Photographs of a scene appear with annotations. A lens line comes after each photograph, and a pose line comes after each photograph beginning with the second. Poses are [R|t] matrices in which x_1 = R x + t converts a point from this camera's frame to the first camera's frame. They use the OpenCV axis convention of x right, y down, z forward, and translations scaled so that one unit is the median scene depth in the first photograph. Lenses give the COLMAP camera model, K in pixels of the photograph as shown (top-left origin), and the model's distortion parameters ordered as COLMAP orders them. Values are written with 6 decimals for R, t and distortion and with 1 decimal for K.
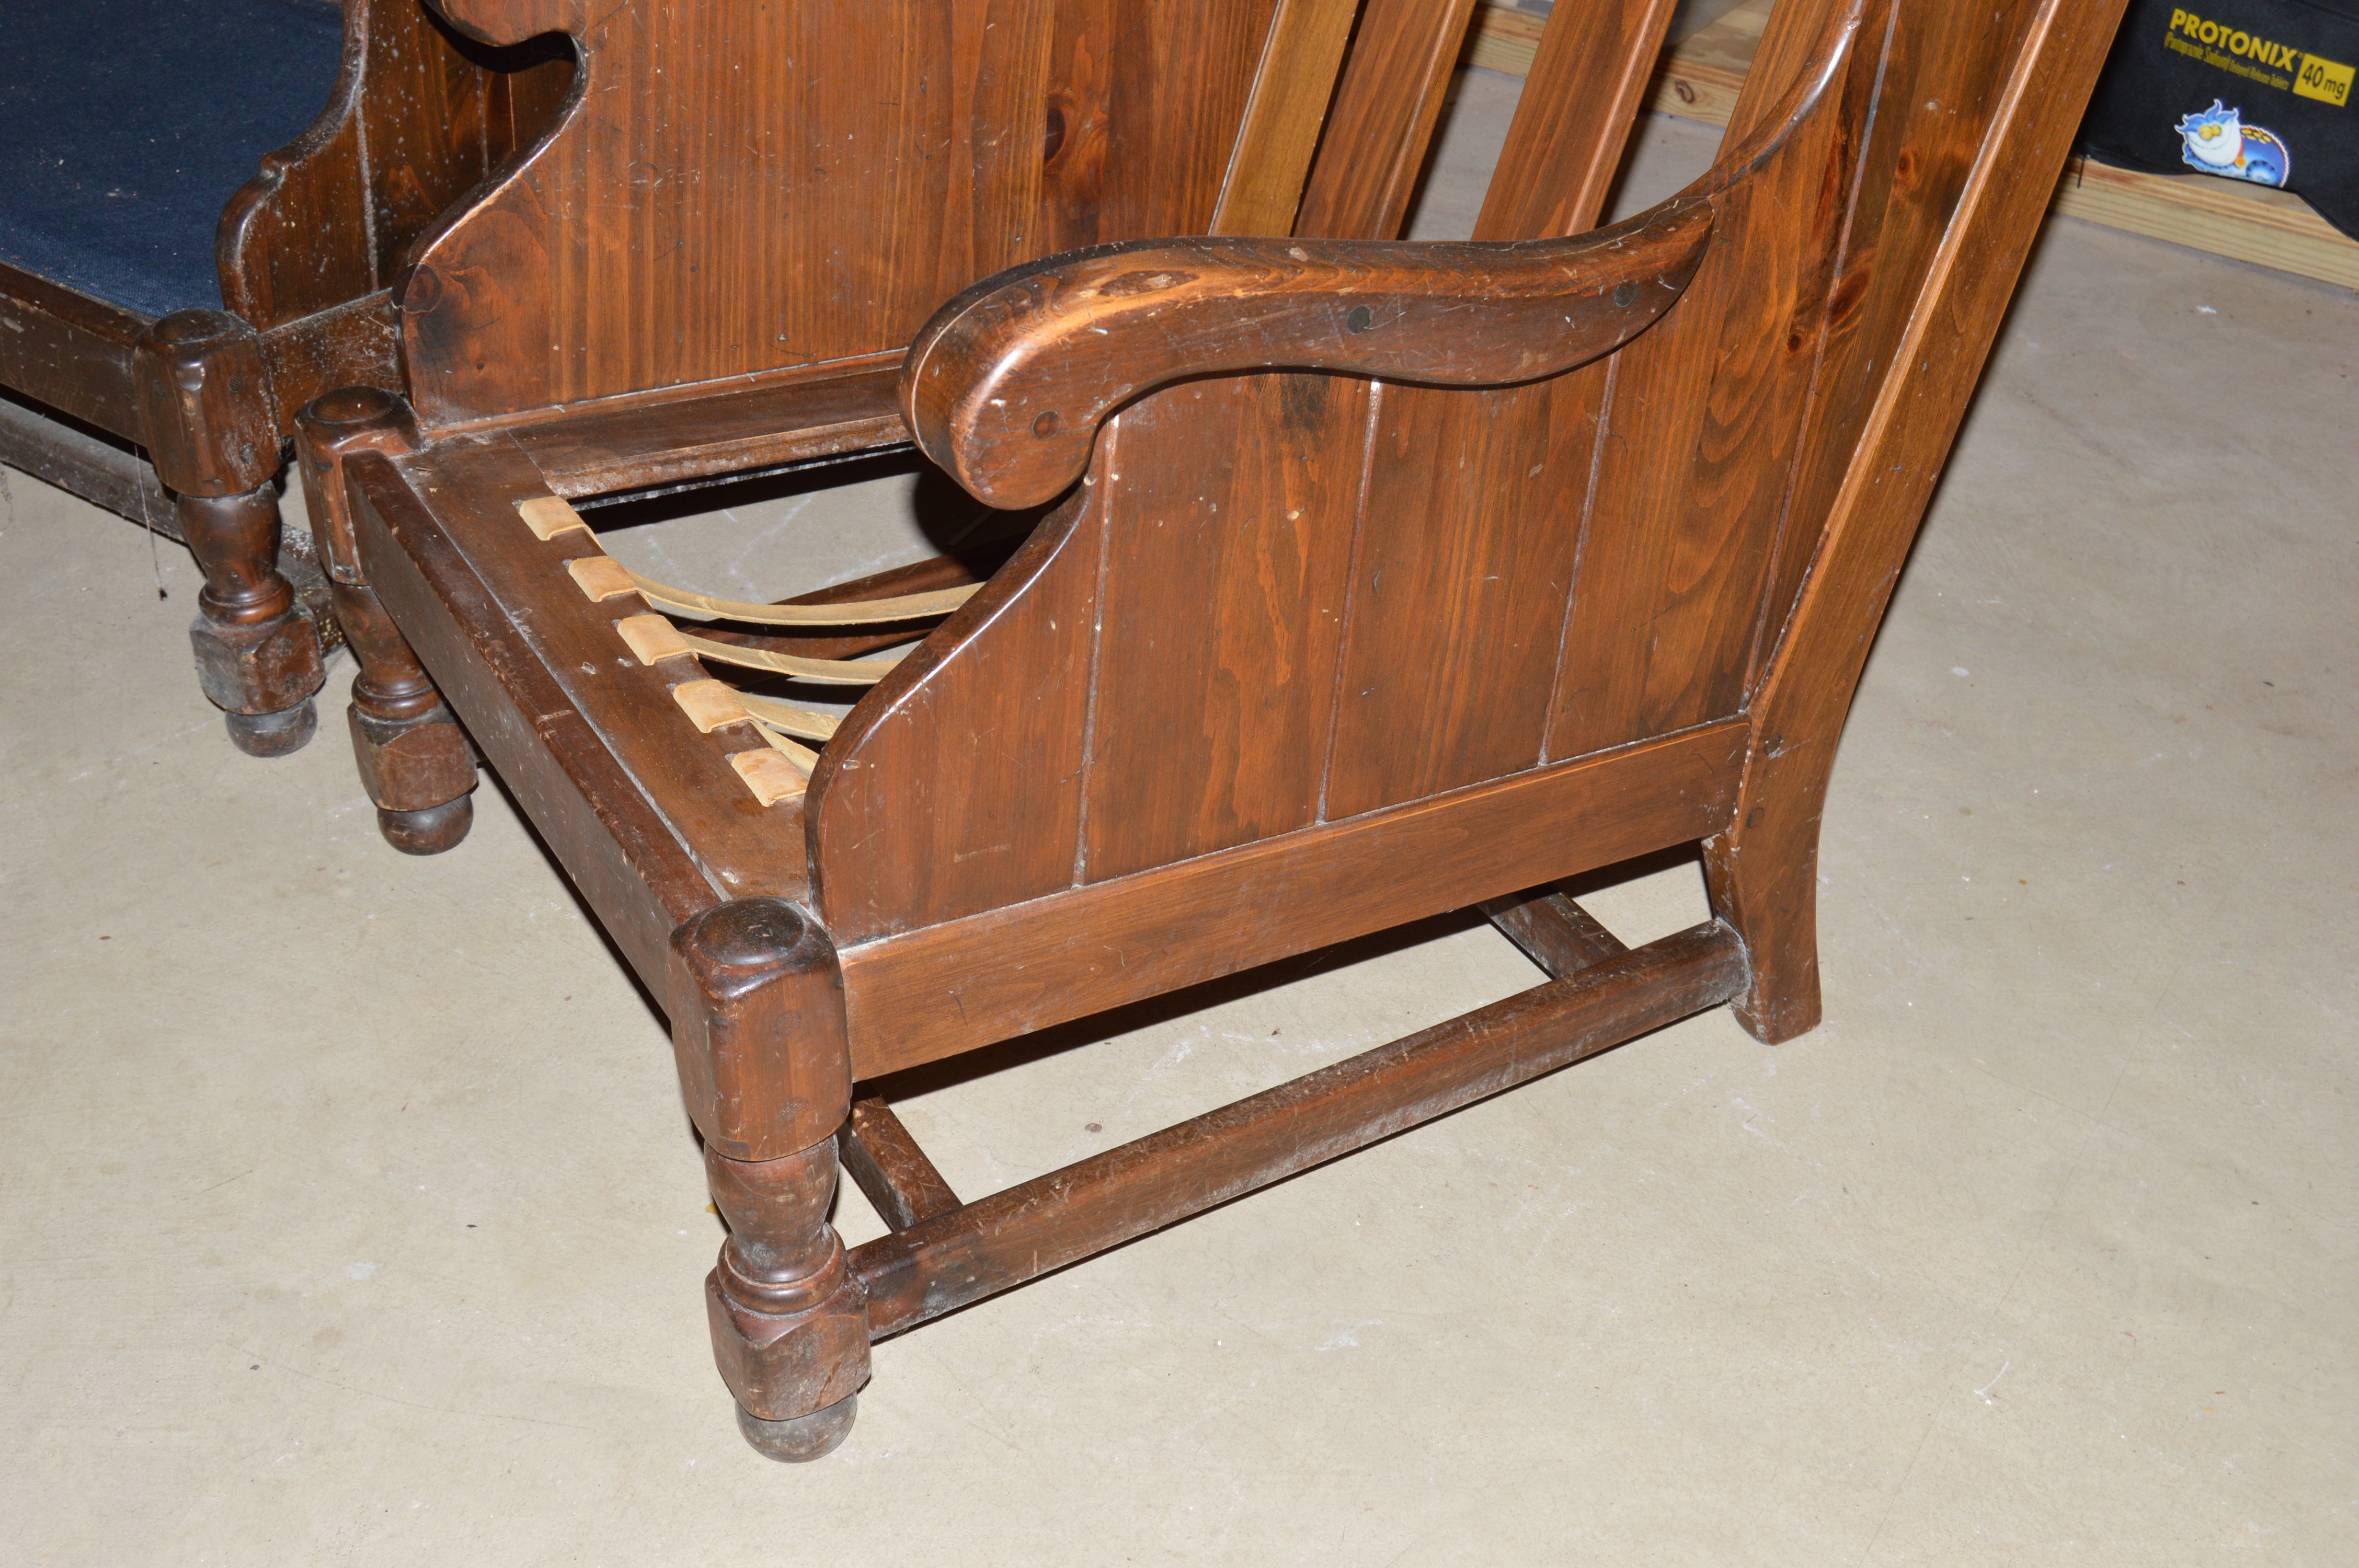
lens RADIAL K [[2740.8, 0, 1206.2], [0, 2740.8, 768.1], [0, 0, 1]] dist [-0.073510, 0.000000]
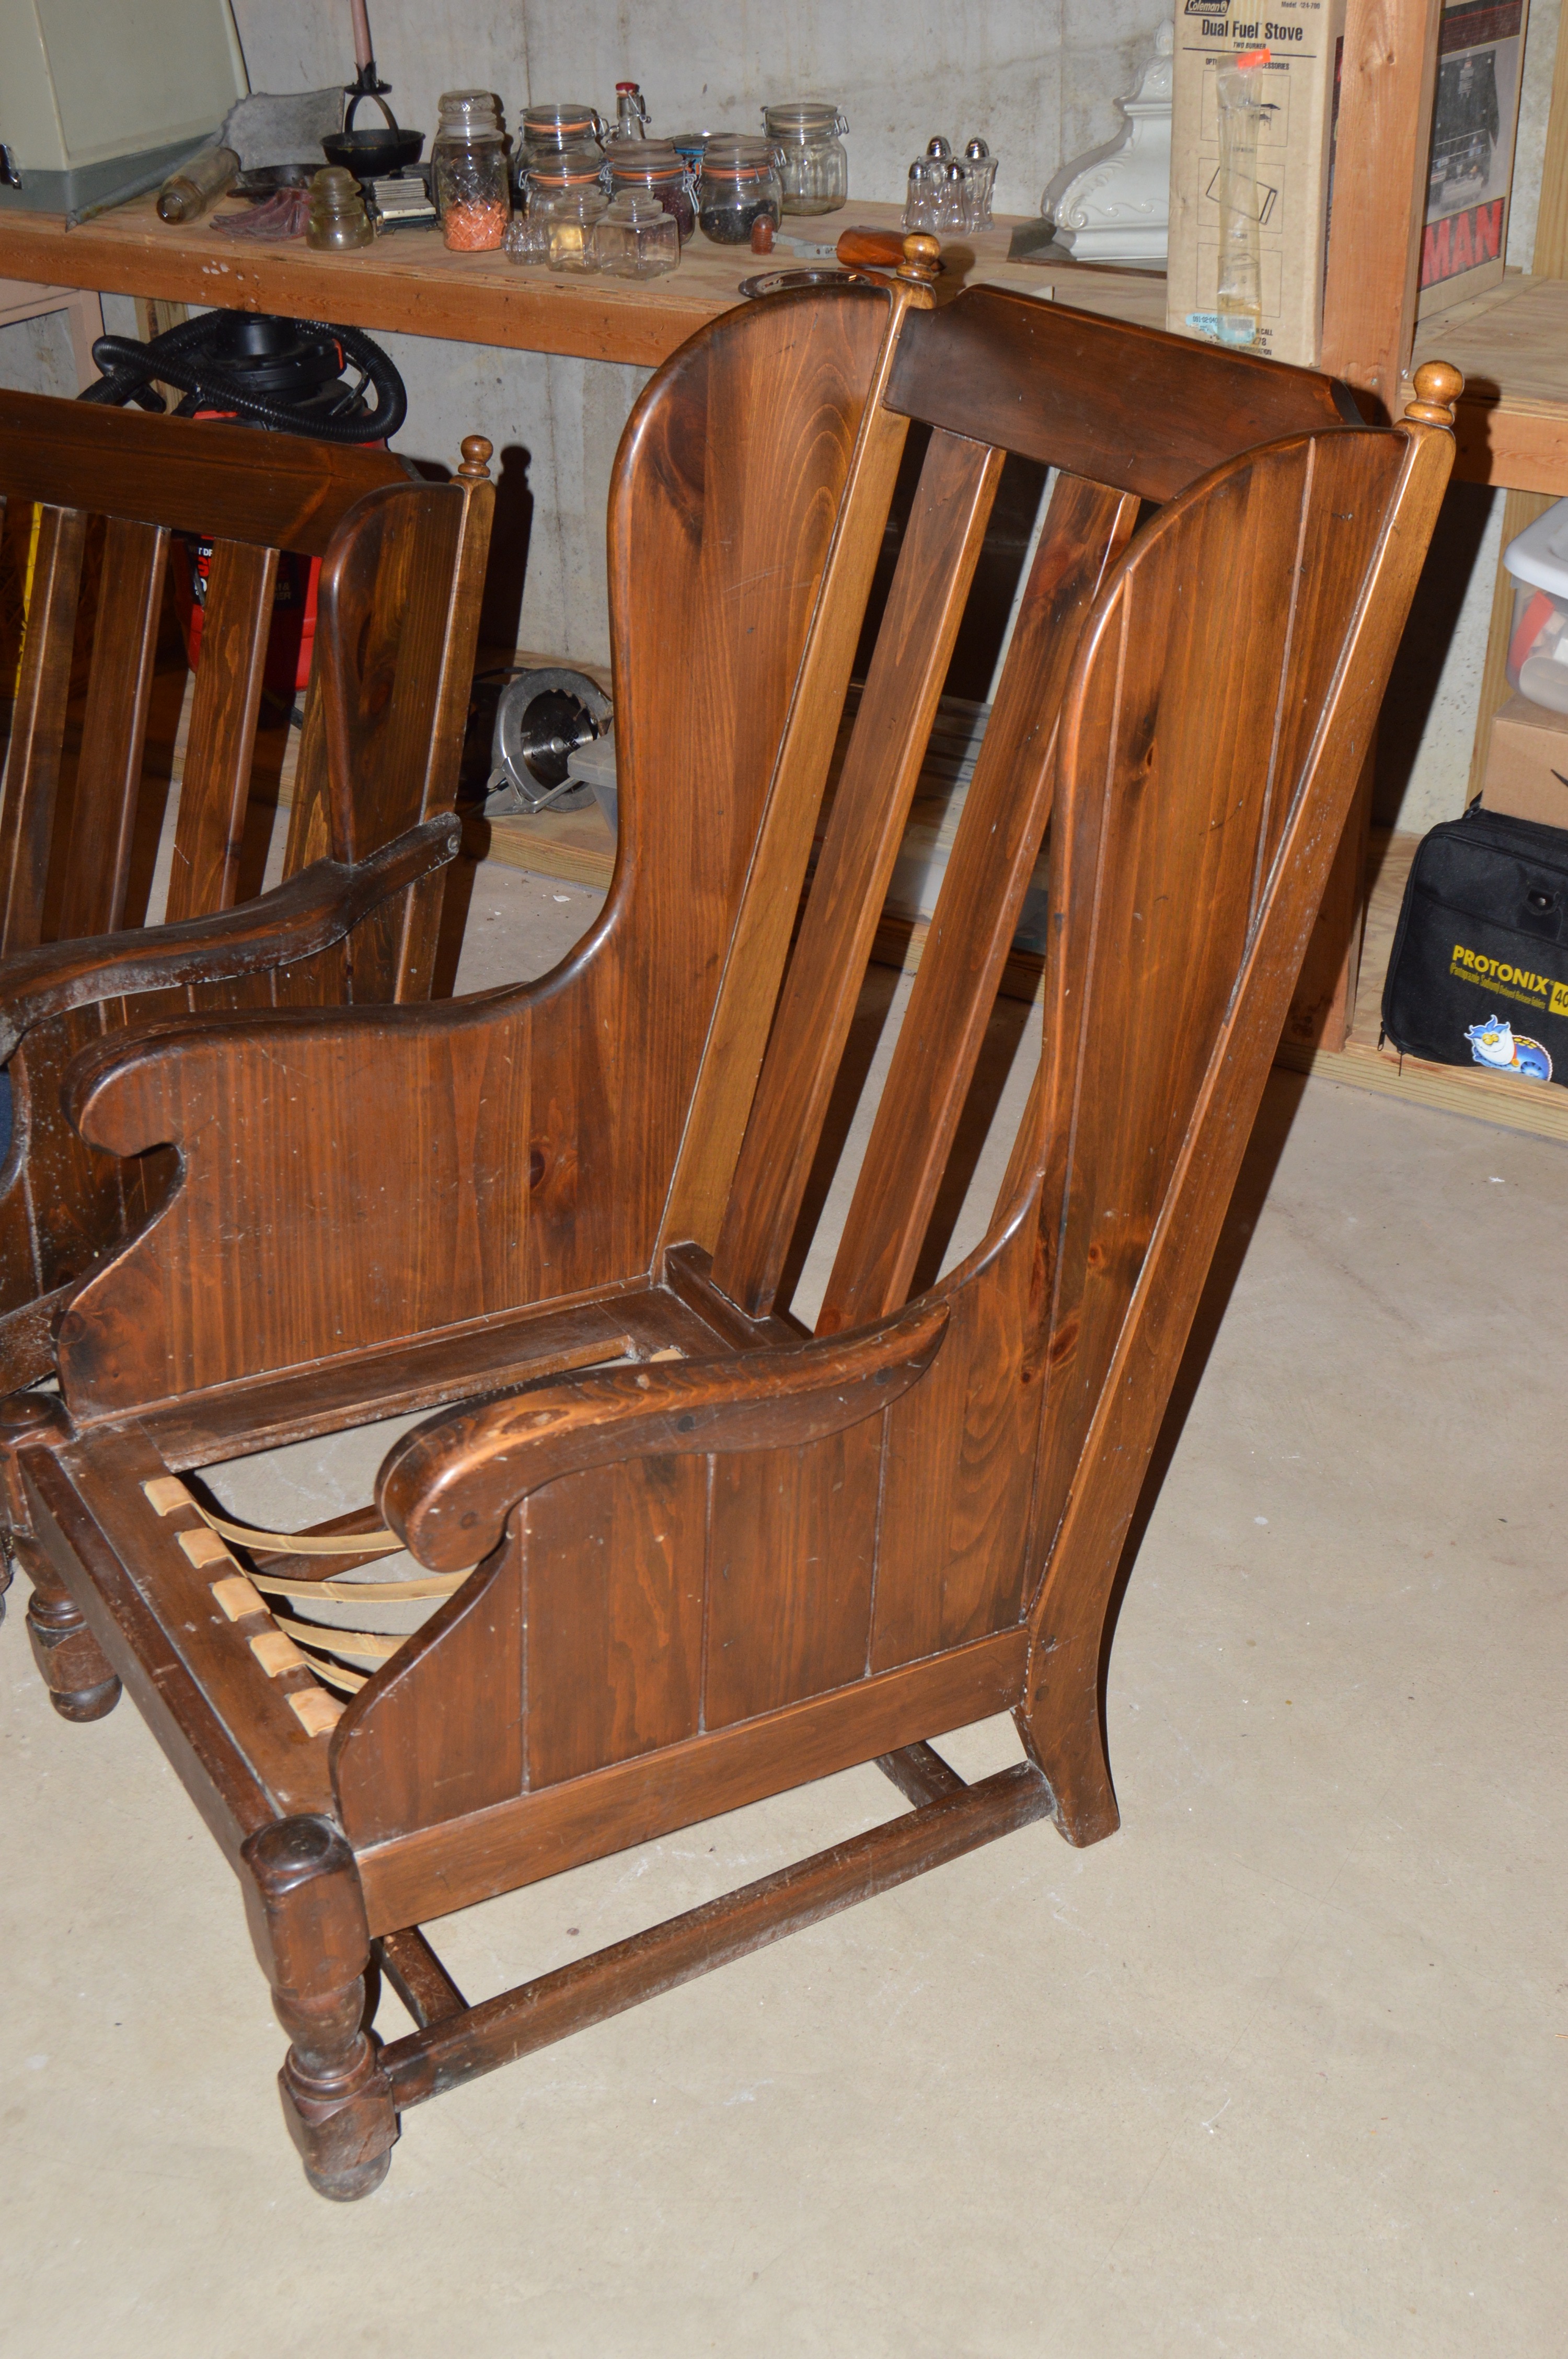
lens RADIAL K [[2519.5, 0, 762.9], [0, 2519.5, 1187.7], [0, 0, 1]] dist [-0.075096, 0.000000]
pose [[0.998912, -0.039097, -0.025422, 0.096433], [0.036605, 0.995084, -0.092020, -0.115274], [0.028894, 0.090989, 0.995433, -0.259998]]
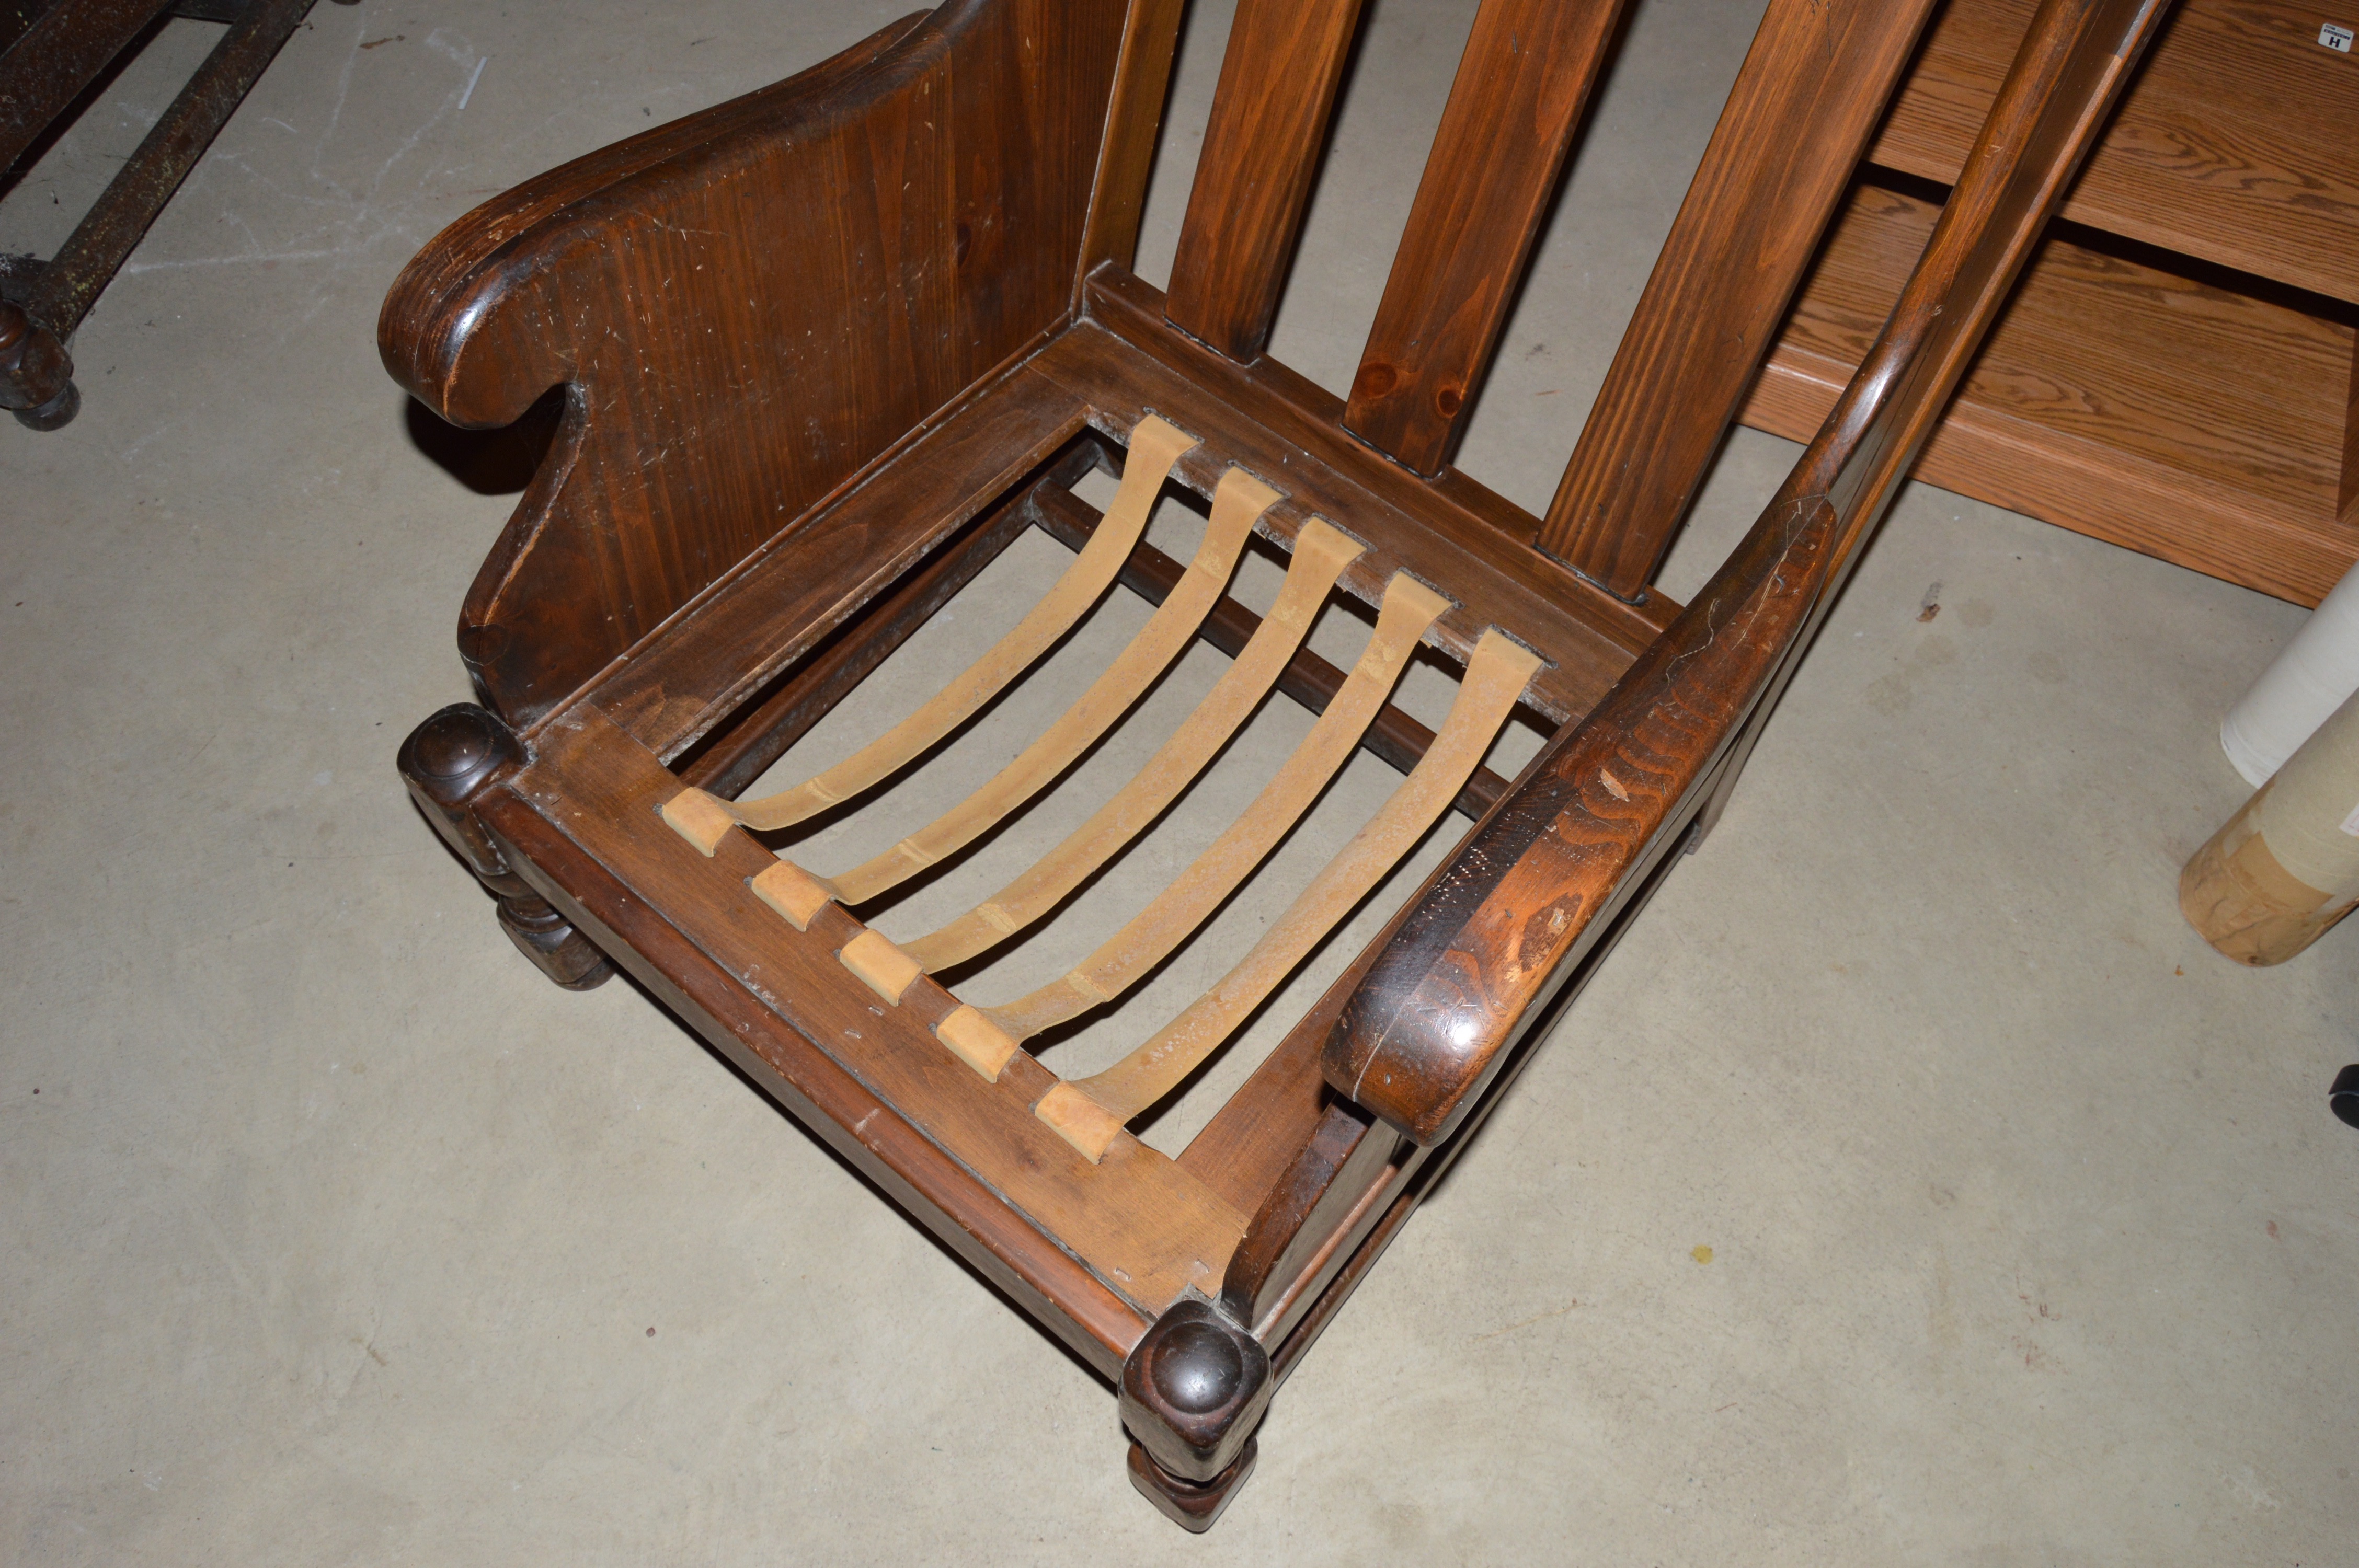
lens RADIAL K [[1870.8, 0, 1221.8], [0, 1870.8, 769.2], [0, 0, 1]] dist [-0.063865, -0.002374]
pose [[0.939259, -0.289514, 0.184323, -0.170083], [0.190925, 0.887041, 0.420363, -0.370428], [-0.285203, -0.359638, 0.888437, 0.279946]]
